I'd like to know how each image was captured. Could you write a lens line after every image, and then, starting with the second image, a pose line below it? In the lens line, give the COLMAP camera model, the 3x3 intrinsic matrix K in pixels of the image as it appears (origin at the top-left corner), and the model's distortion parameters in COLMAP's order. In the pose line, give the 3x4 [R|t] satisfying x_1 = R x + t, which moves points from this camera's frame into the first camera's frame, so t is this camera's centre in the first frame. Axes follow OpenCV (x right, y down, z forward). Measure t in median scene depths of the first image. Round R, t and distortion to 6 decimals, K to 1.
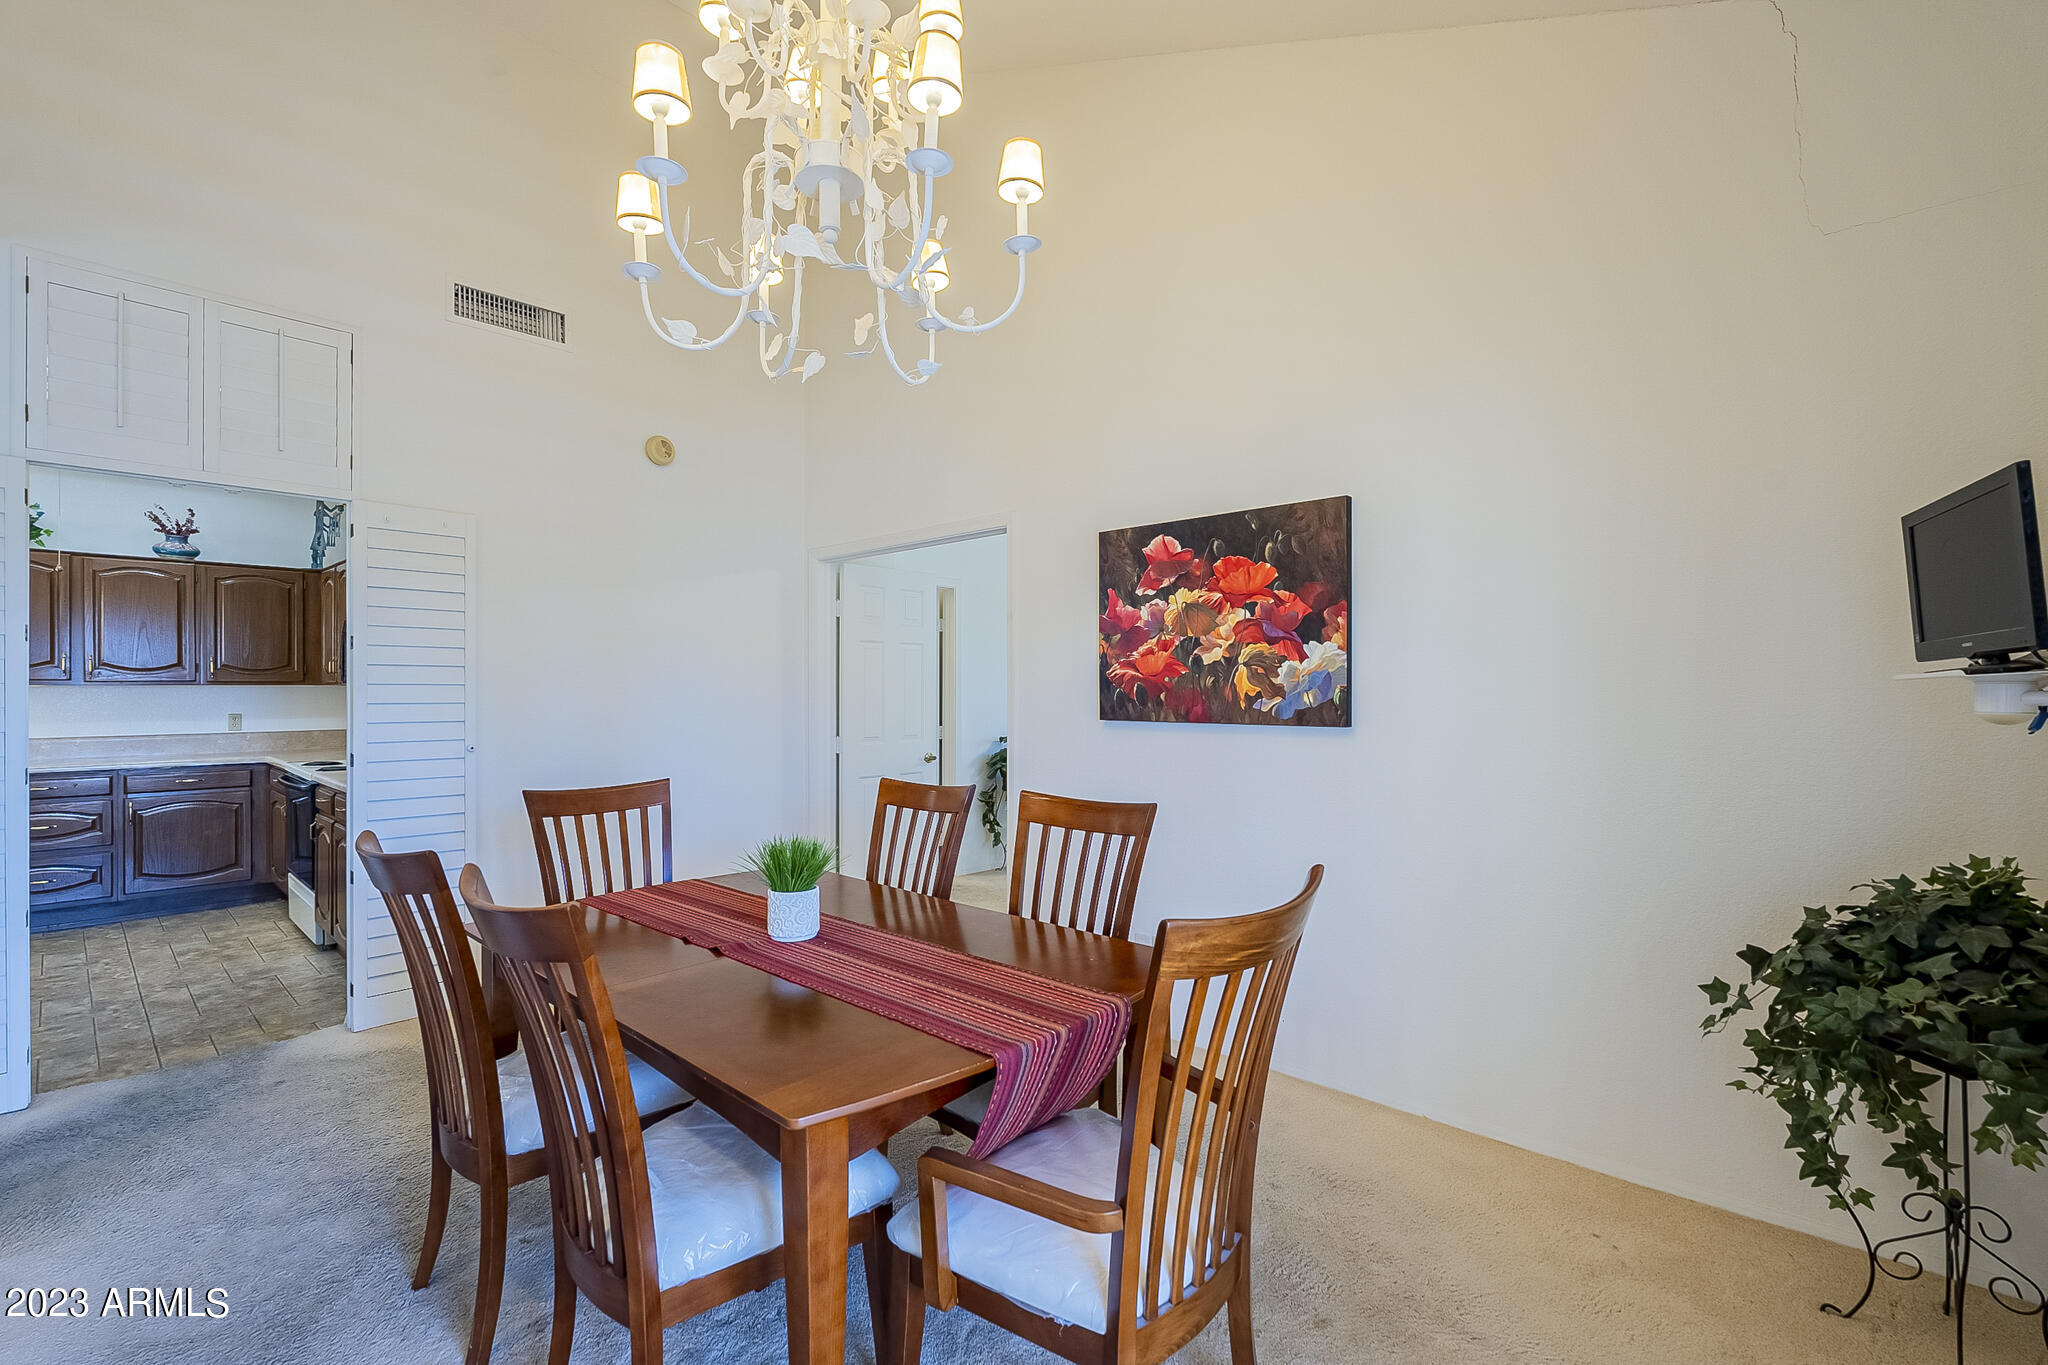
lens RADIAL K [[908.4, 0, 1052.3], [0, 908.4, 687.4], [0, 0, 1]] dist [-0.003618, -0.000176]
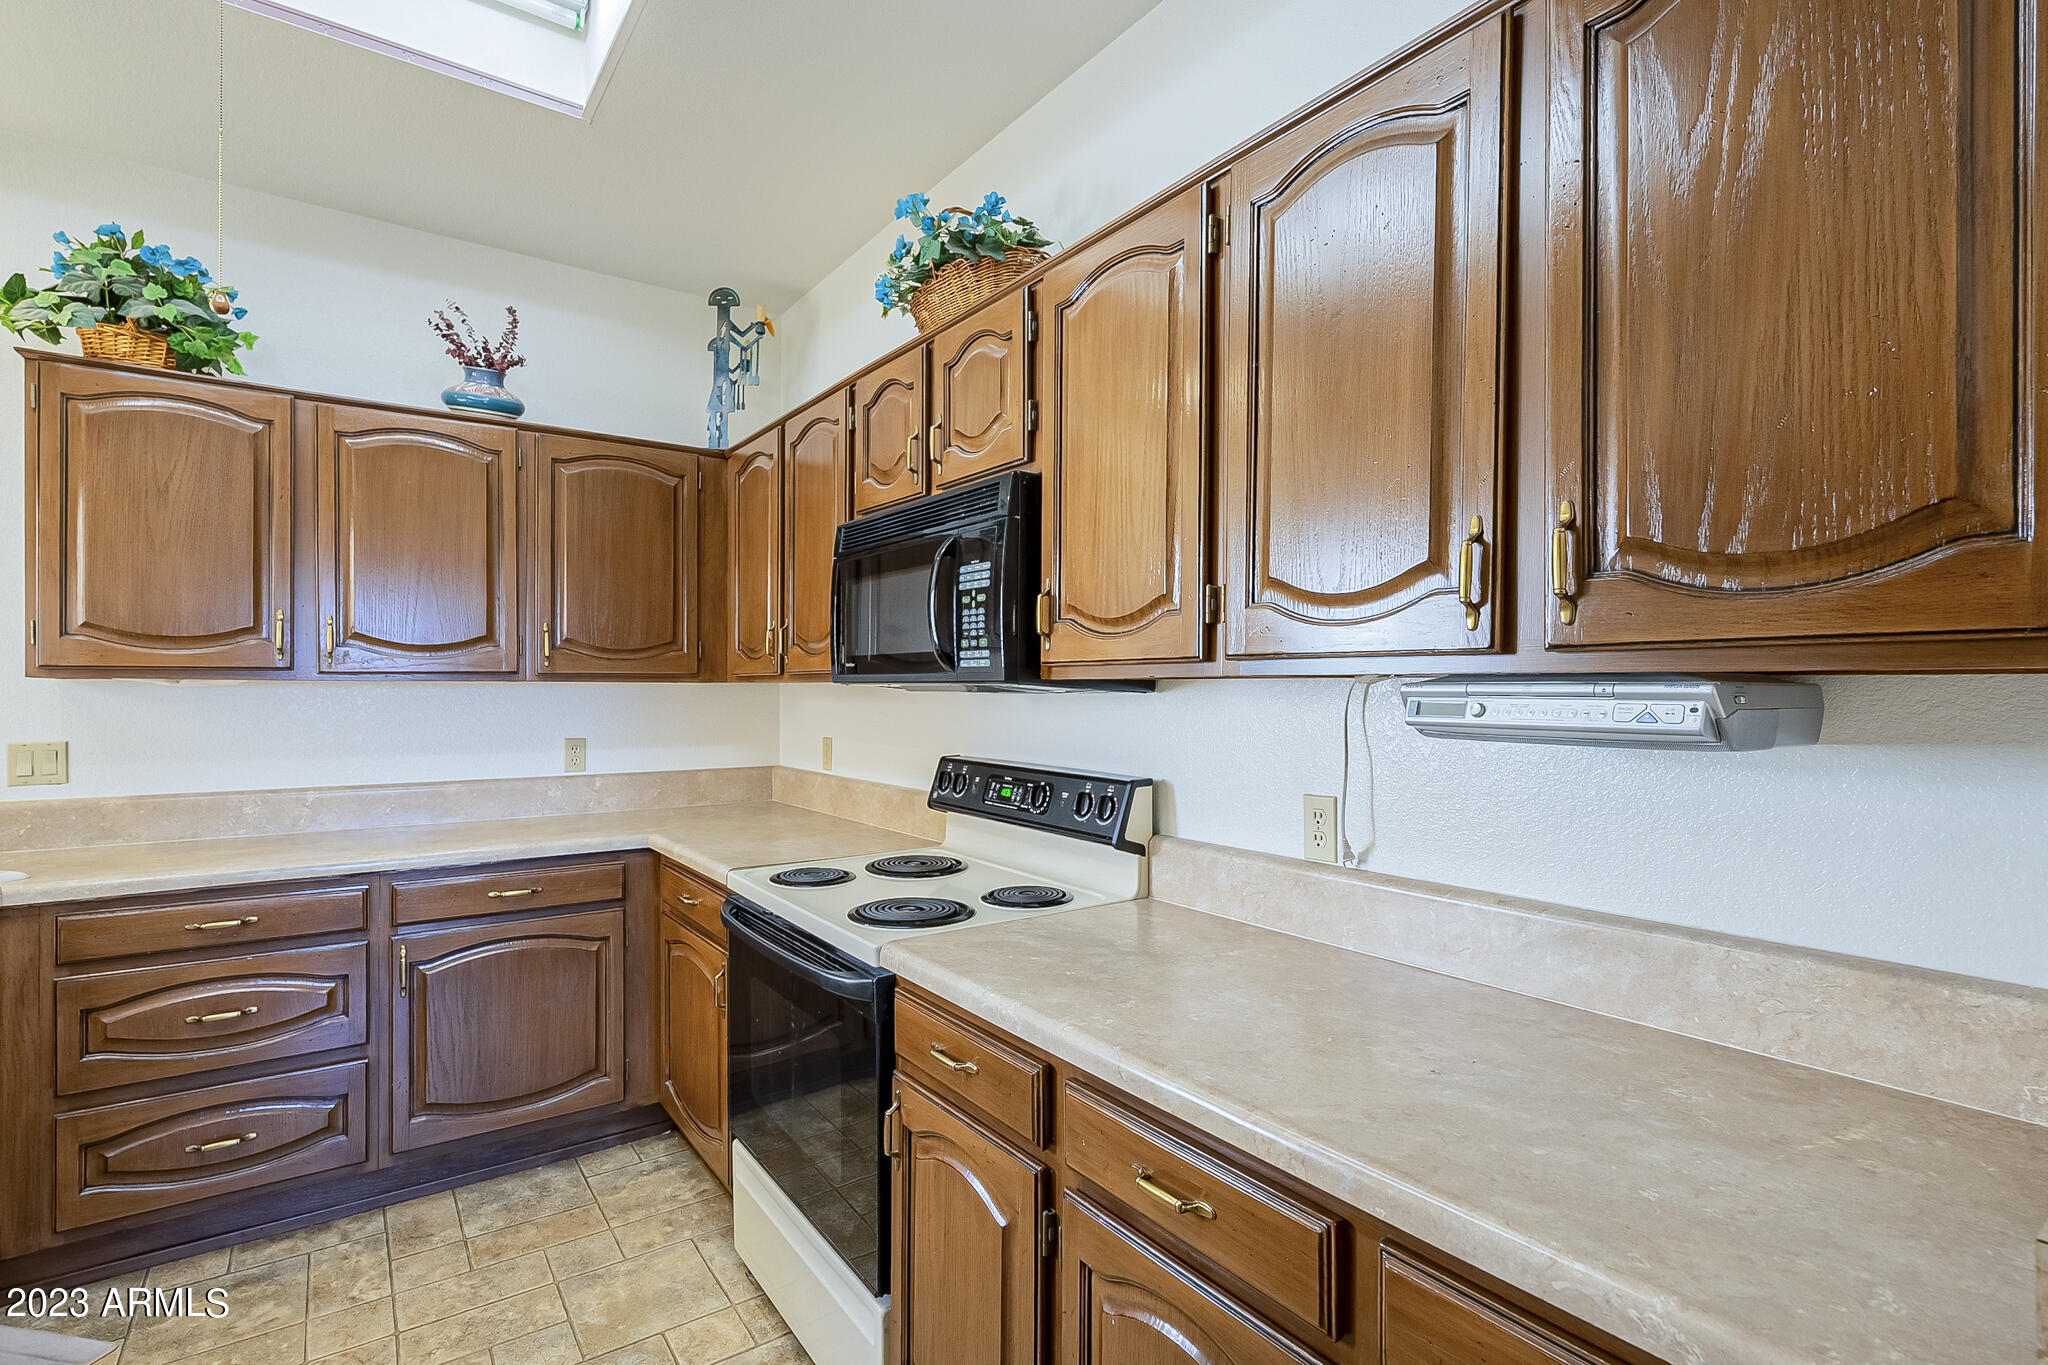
lens RADIAL K [[951.4, 0, 1037.0], [0, 951.4, 695.0], [0, 0, 1]] dist [-0.005328, 0.000186]
pose [[0.975987, 0.000506, -0.217826, -0.573605], [0.000102, 0.999996, 0.002780, 0.003078], [0.217827, -0.002735, 0.975984, 0.573813]]
